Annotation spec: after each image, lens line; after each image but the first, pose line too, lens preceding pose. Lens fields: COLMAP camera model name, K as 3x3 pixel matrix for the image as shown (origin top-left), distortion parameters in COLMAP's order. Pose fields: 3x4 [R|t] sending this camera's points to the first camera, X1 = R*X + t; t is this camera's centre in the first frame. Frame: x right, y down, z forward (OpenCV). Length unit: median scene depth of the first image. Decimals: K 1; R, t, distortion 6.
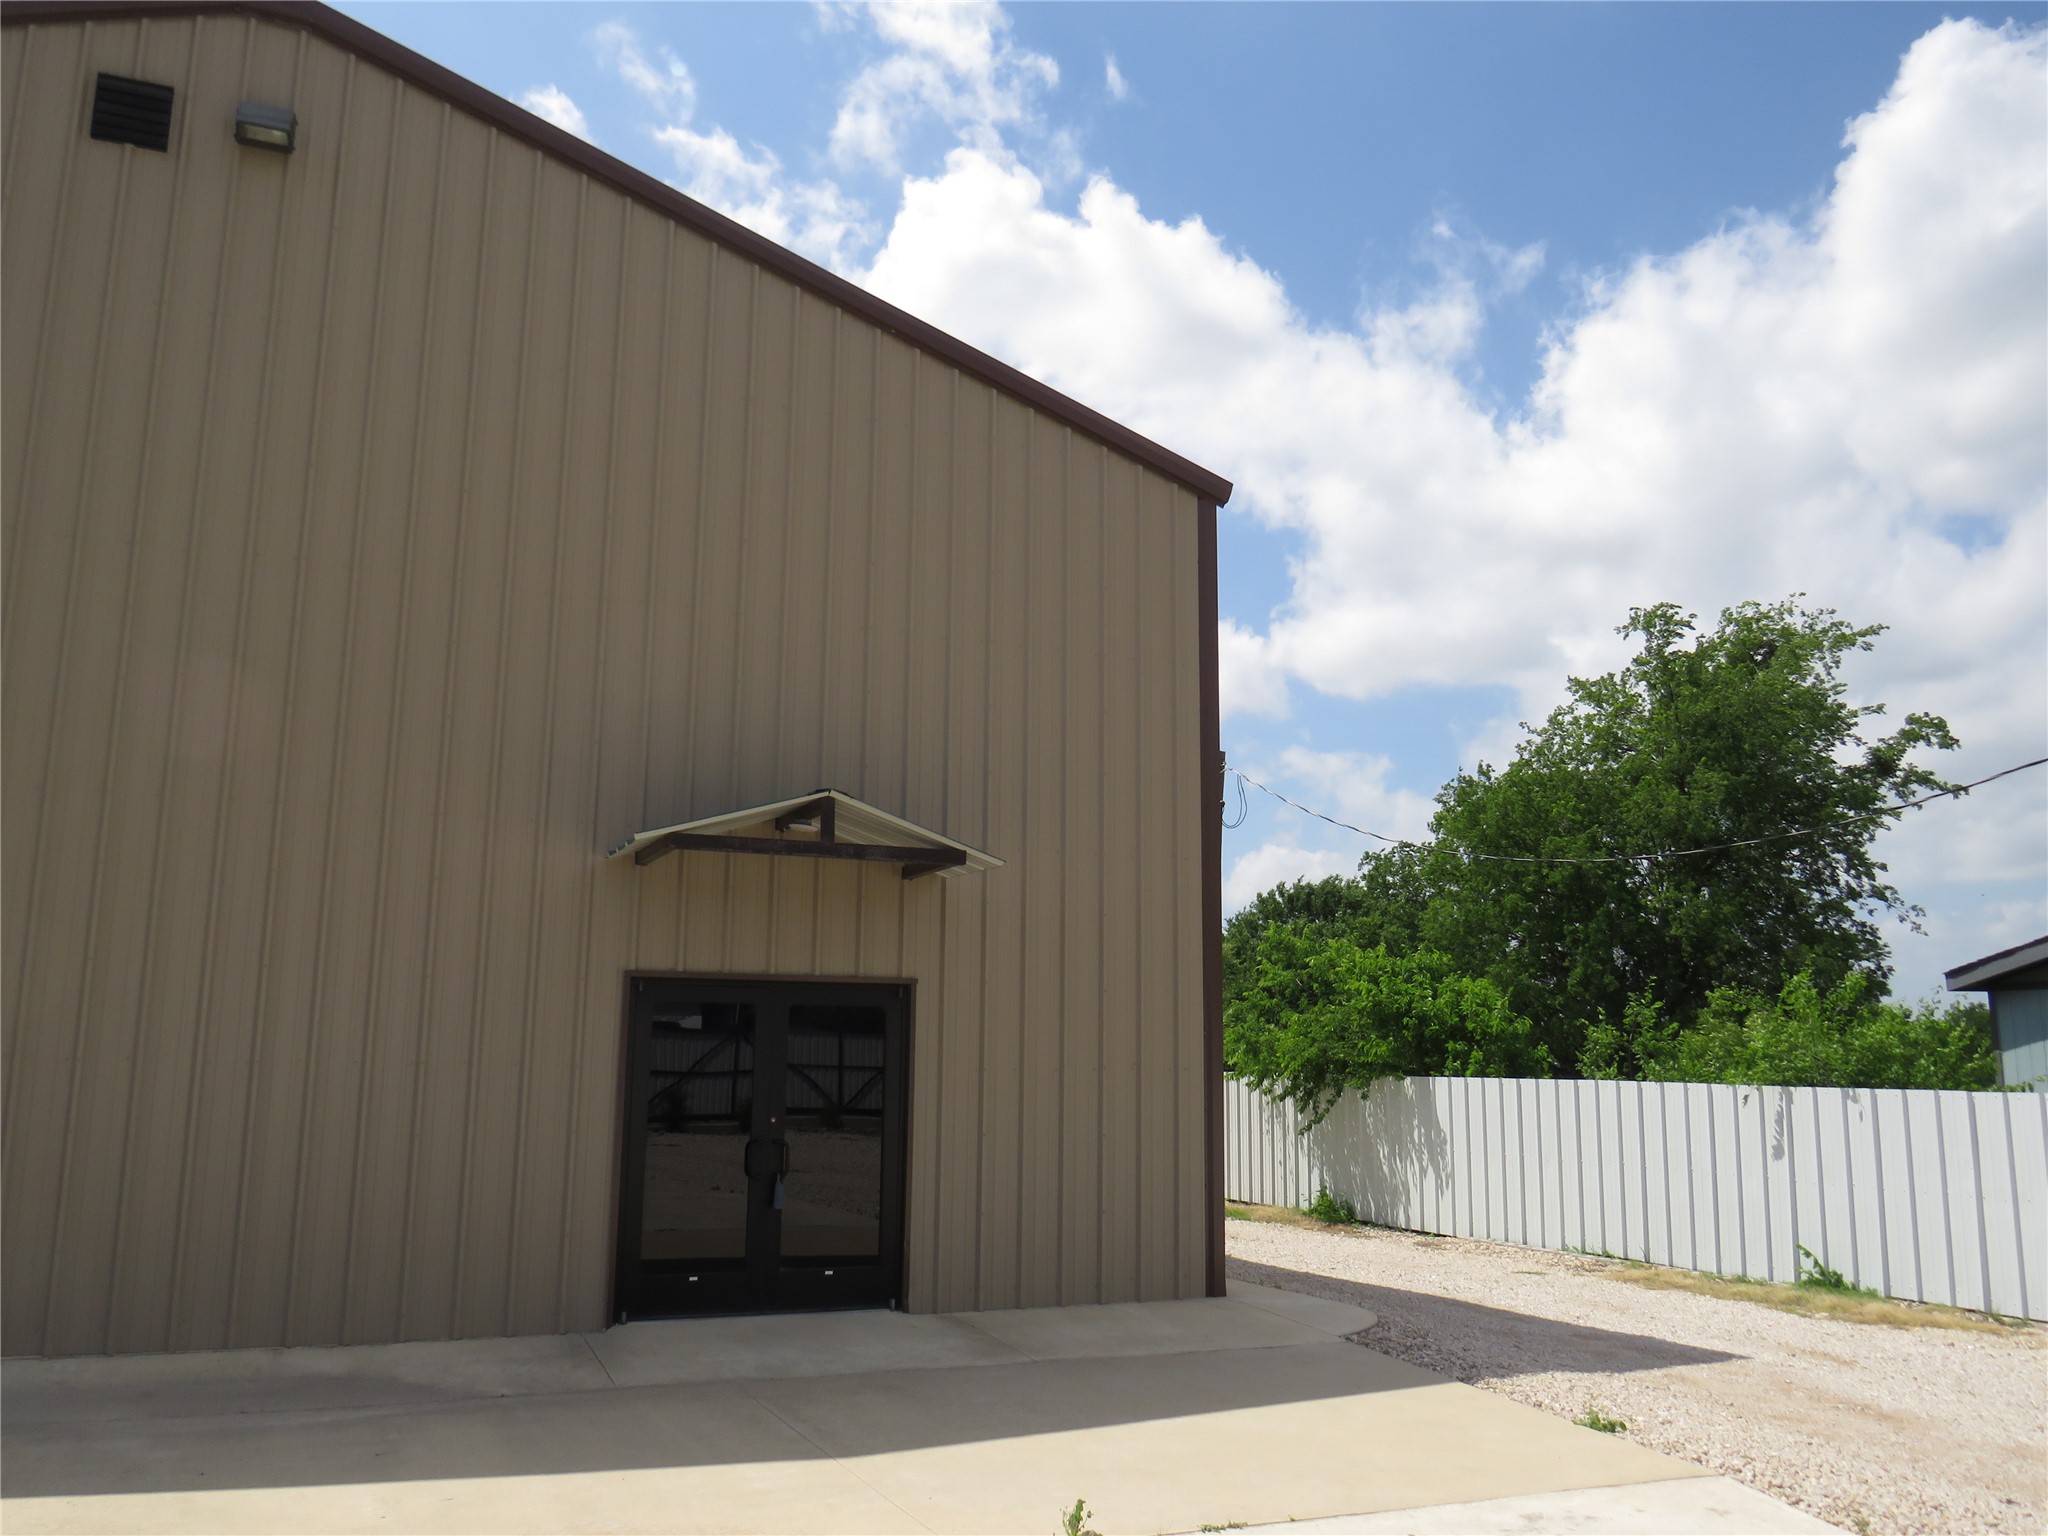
lens RADIAL K [[1673.6, 0, 1024.0], [0, 1673.6, 768.0], [0, 0, 1]] dist [-0.006787, -0.145674]
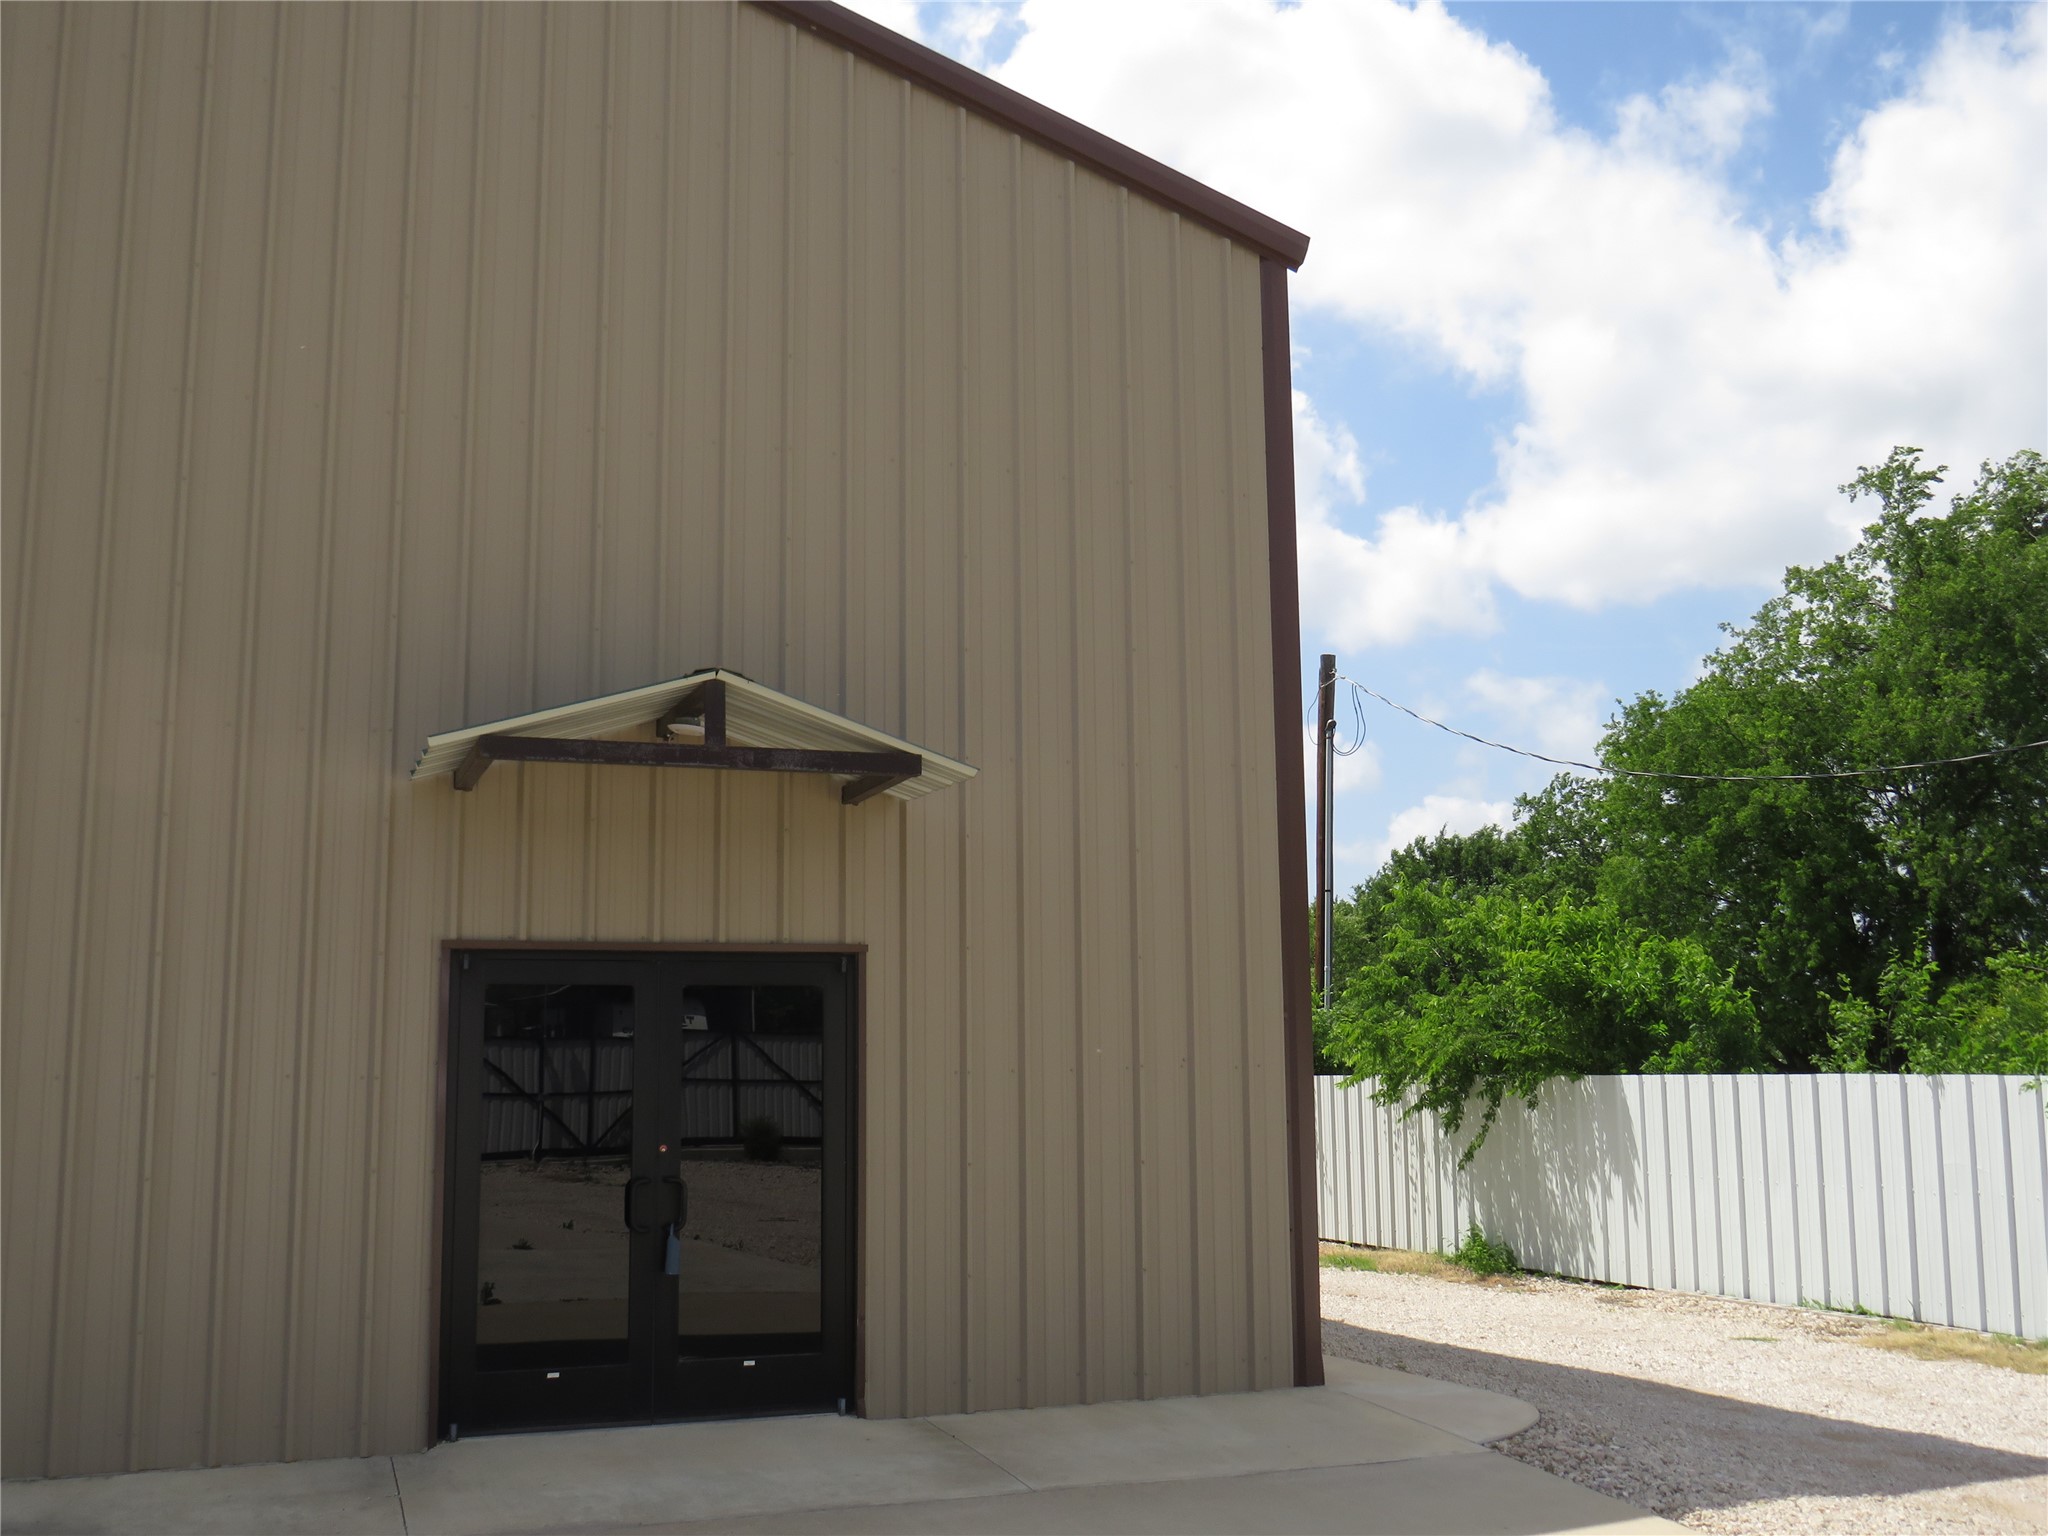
lens RADIAL K [[2069.5, 0, 1024.0], [0, 2069.5, 768.0], [0, 0, 1]] dist [-0.048623, -0.040882]
pose [[0.998803, -0.026457, -0.041138, 0.030911], [0.027519, 0.999297, 0.025462, 0.024884], [0.040435, -0.026564, 0.998829, 0.109912]]
